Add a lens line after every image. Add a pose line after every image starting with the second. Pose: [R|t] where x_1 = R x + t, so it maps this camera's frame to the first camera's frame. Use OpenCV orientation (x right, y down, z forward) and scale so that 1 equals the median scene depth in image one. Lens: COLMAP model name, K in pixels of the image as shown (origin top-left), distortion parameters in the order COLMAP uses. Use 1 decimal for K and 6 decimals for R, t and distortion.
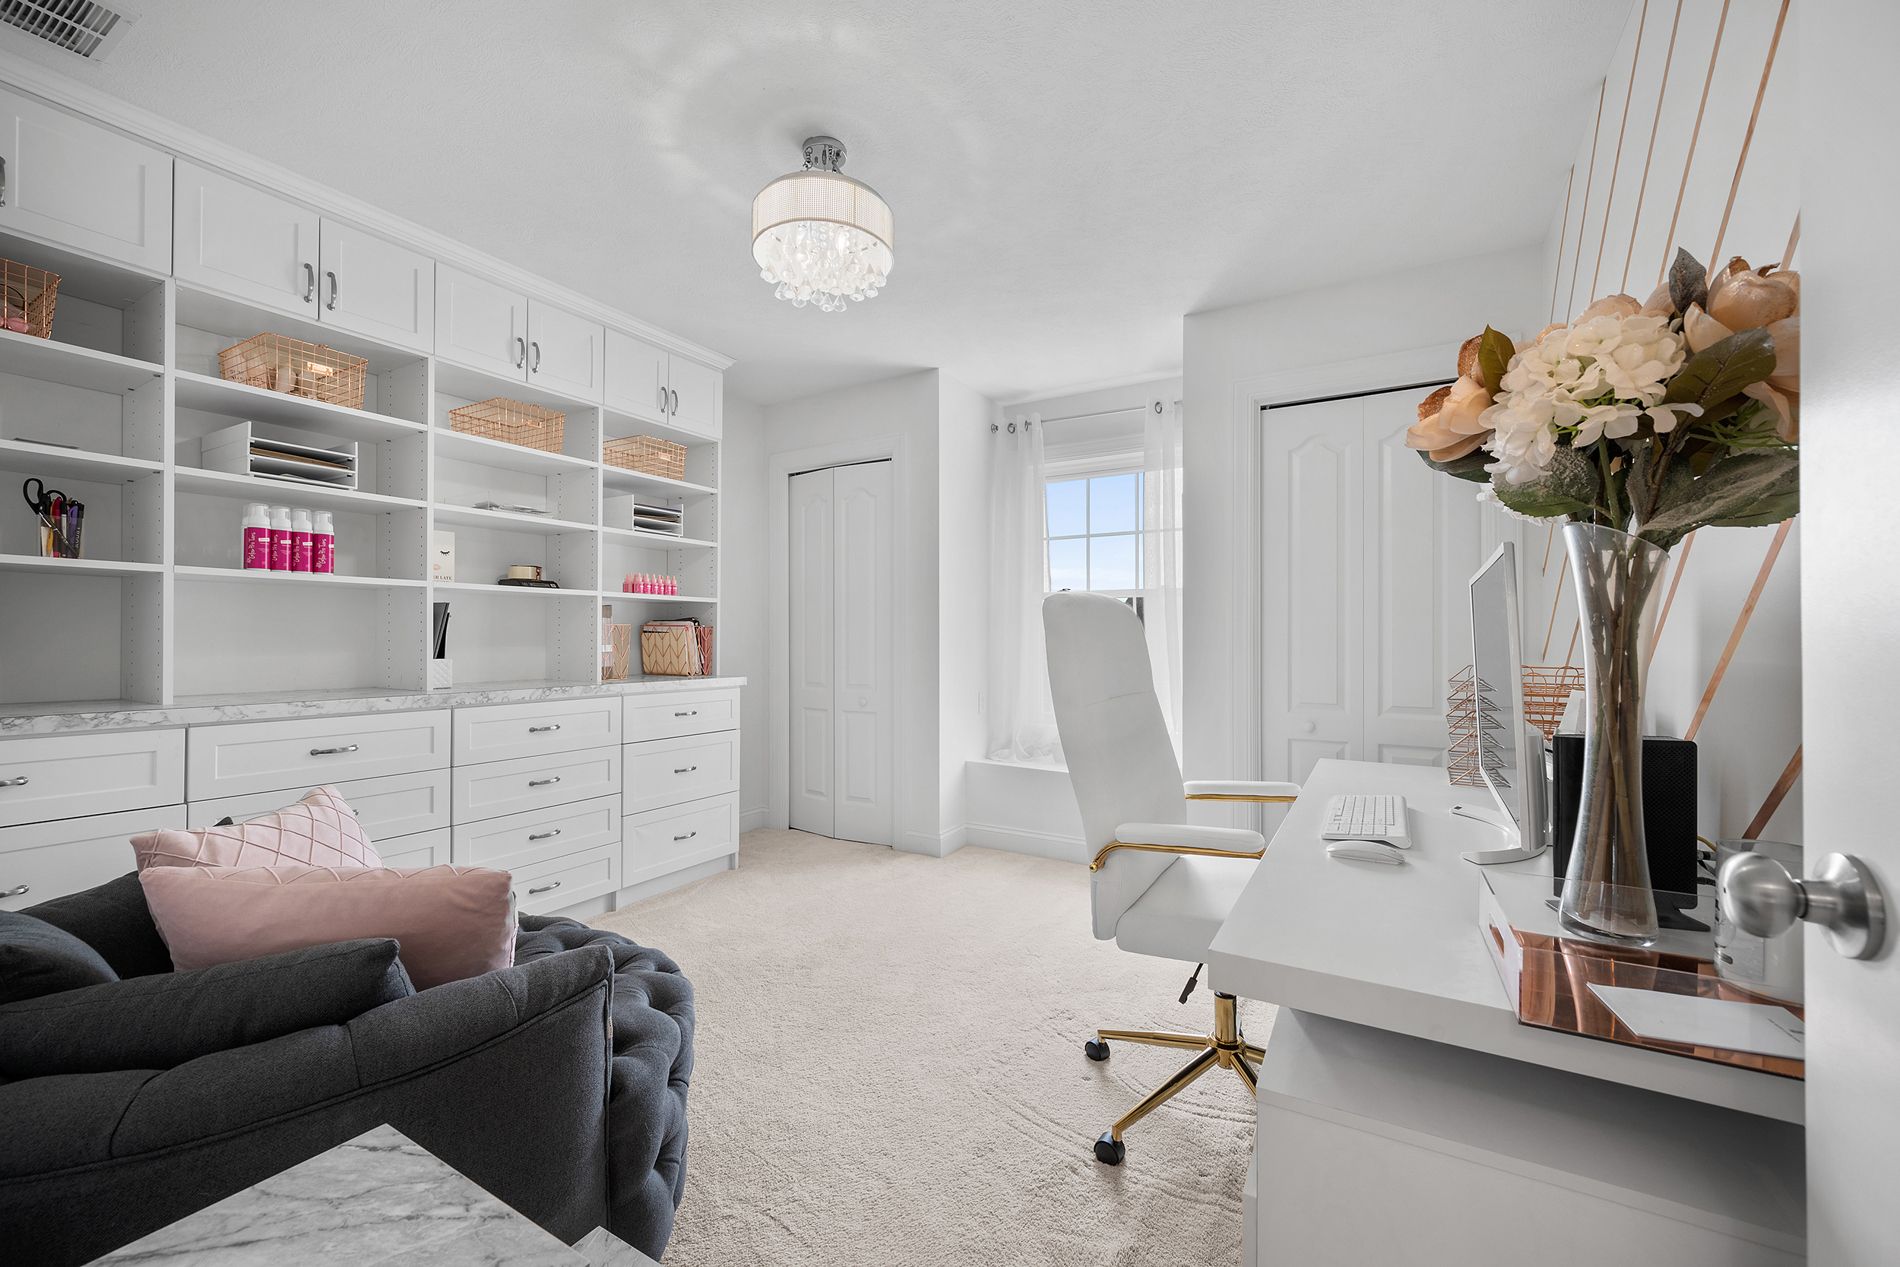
lens RADIAL K [[747.1, 0, 947.0], [0, 747.1, 636.9], [0, 0, 1]] dist [-0.001306, -0.000423]
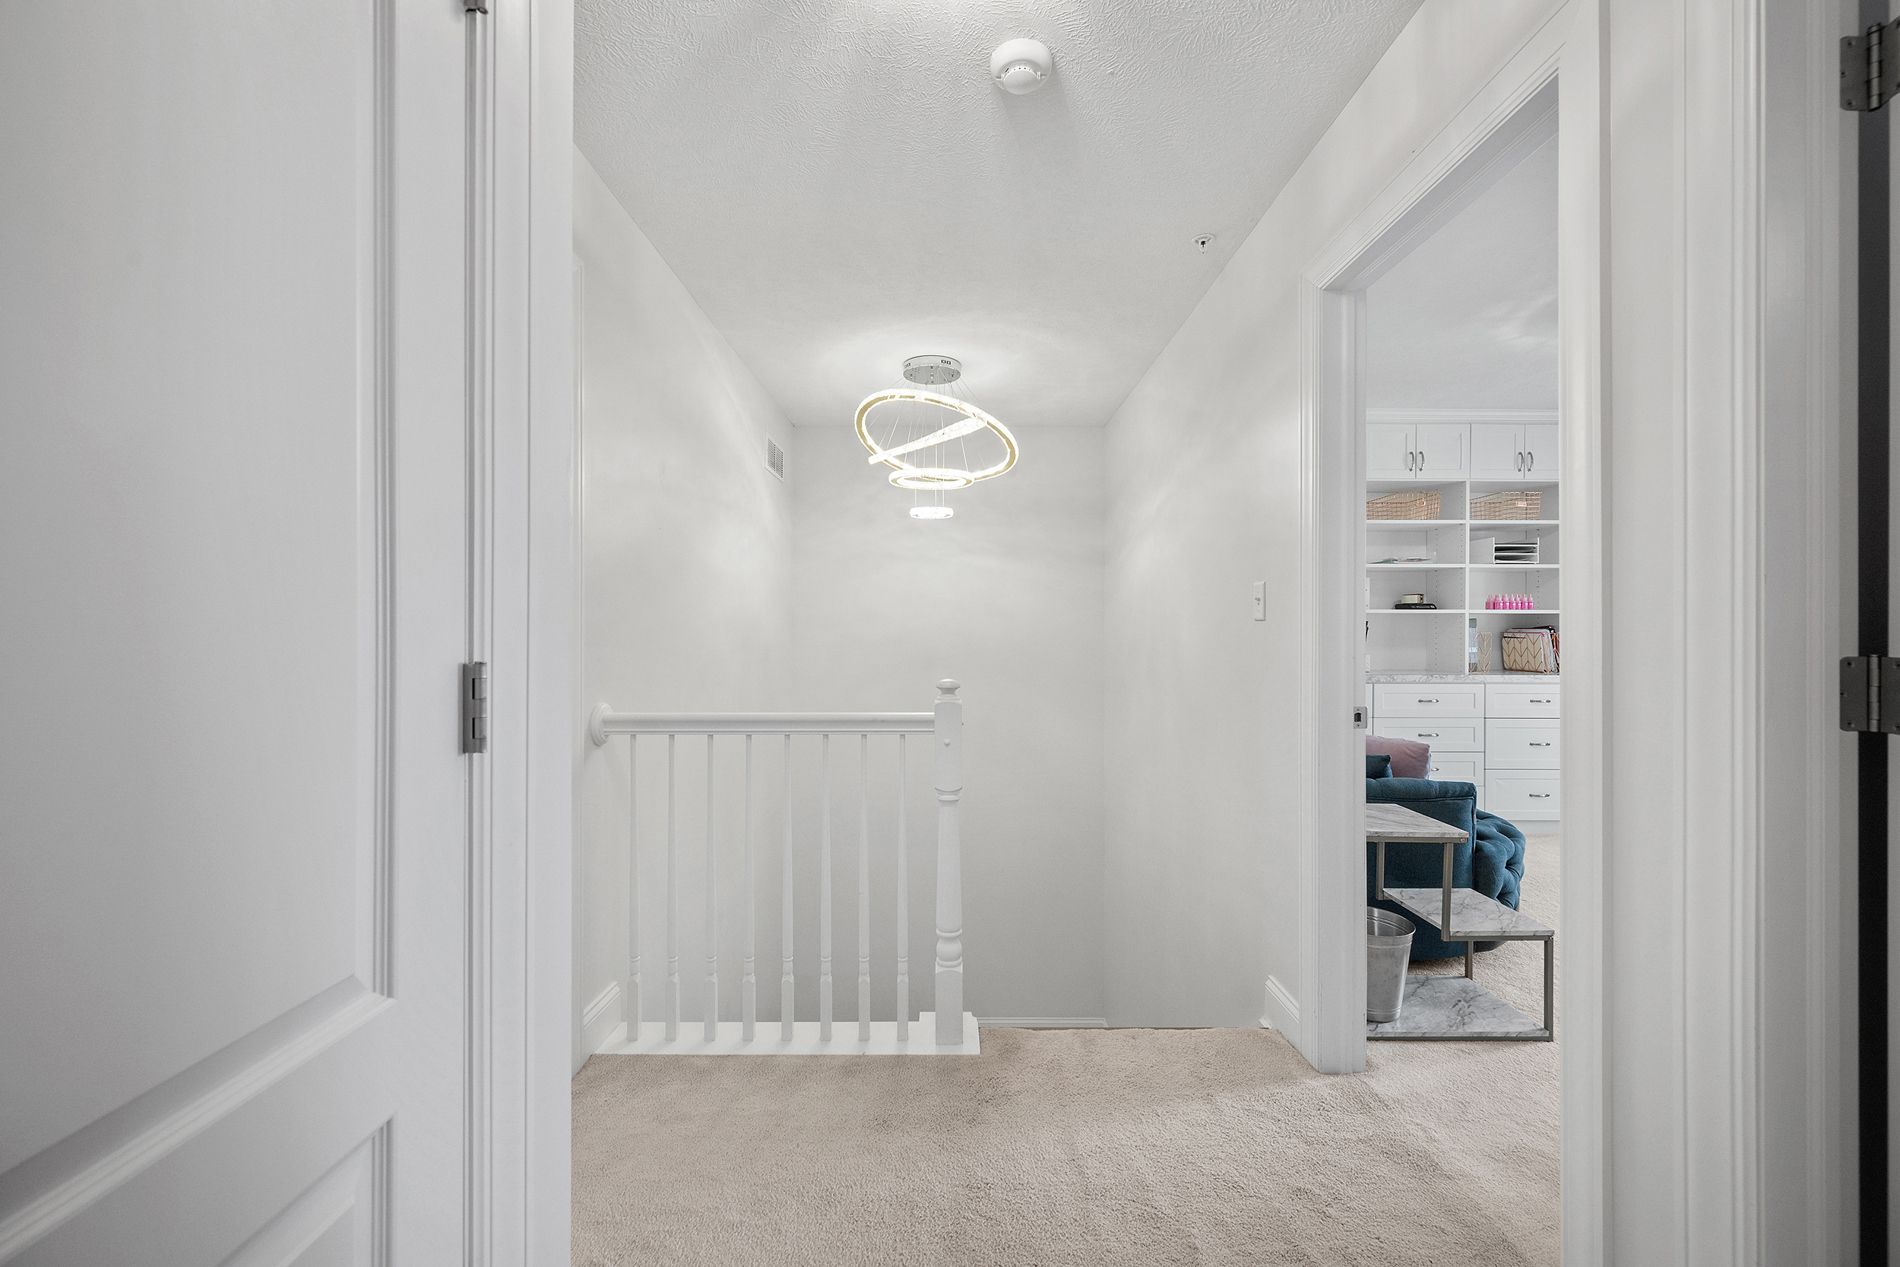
lens RADIAL K [[747.1, 0, 945.0], [0, 747.1, 636.2], [0, 0, 1]] dist [-0.001306, -0.000423]
pose [[0.504921, 0.001805, -0.863164, 0.262629], [0.002514, 0.999990, 0.003562, -0.018262], [0.863162, -0.003969, 0.504911, -0.581523]]
